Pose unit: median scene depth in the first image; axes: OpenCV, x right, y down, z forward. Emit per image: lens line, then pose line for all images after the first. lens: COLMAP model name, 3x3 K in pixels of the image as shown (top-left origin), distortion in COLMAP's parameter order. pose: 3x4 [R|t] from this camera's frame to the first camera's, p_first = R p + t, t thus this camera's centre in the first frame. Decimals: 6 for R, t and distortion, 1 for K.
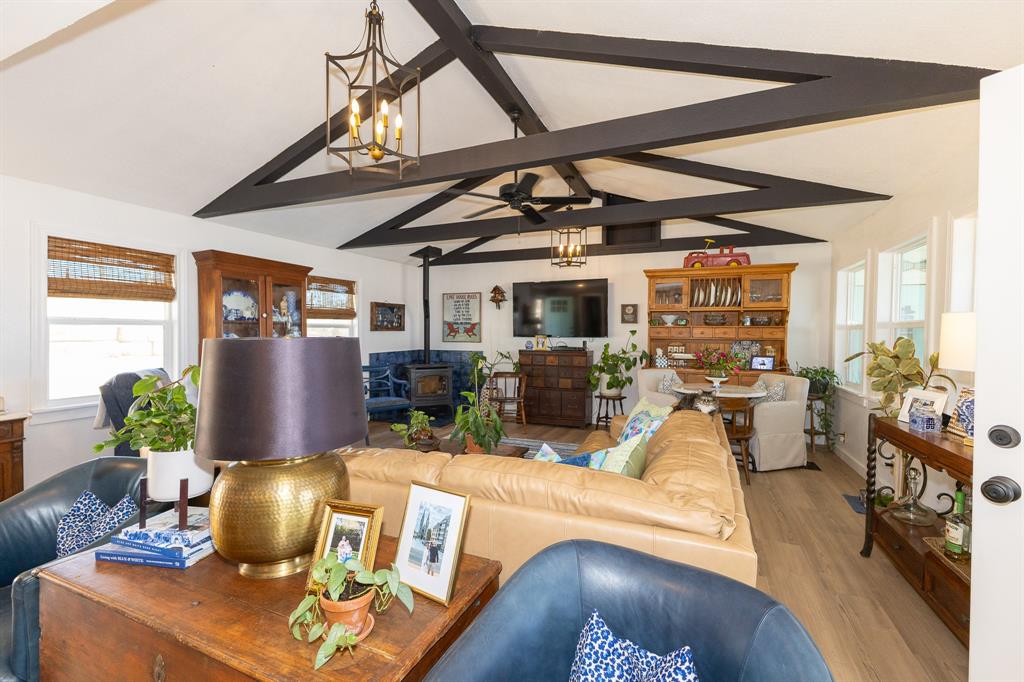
lens RADIAL K [[432.3, 0, 516.3], [0, 432.3, 336.1], [0, 0, 1]] dist [0.000126, 0.000357]
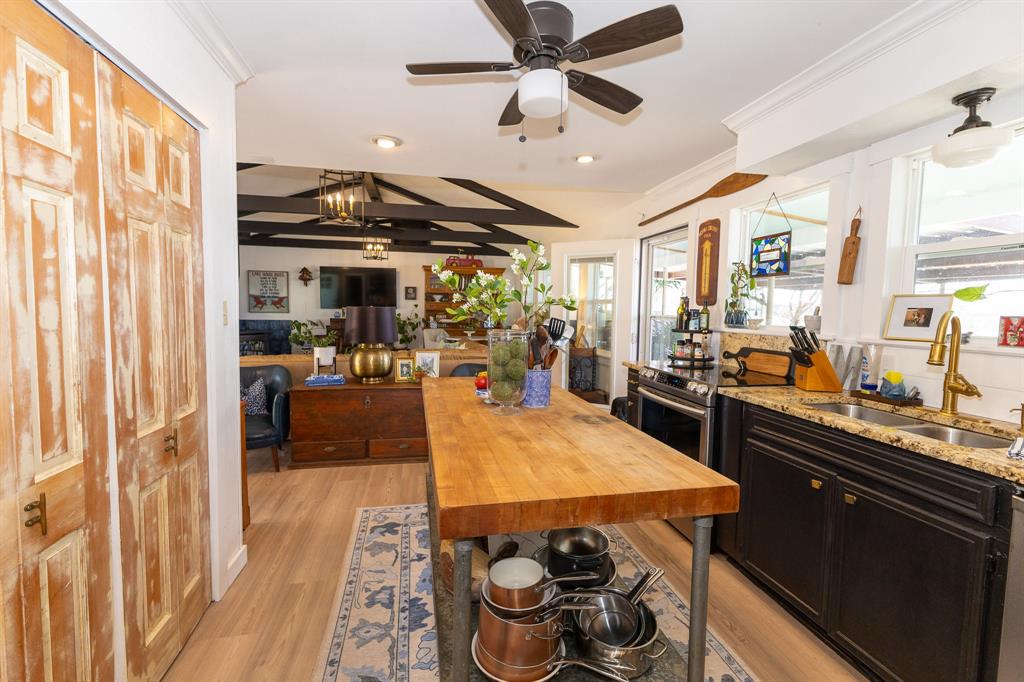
lens RADIAL K [[432.3, 0, 516.3], [0, 432.3, 336.1], [0, 0, 1]] dist [0.000126, 0.000357]
pose [[0.811567, -0.030075, 0.583485, -0.313425], [-0.004066, 0.998359, 0.057115, 0.008806], [-0.584246, -0.048725, 0.810113, -0.417448]]
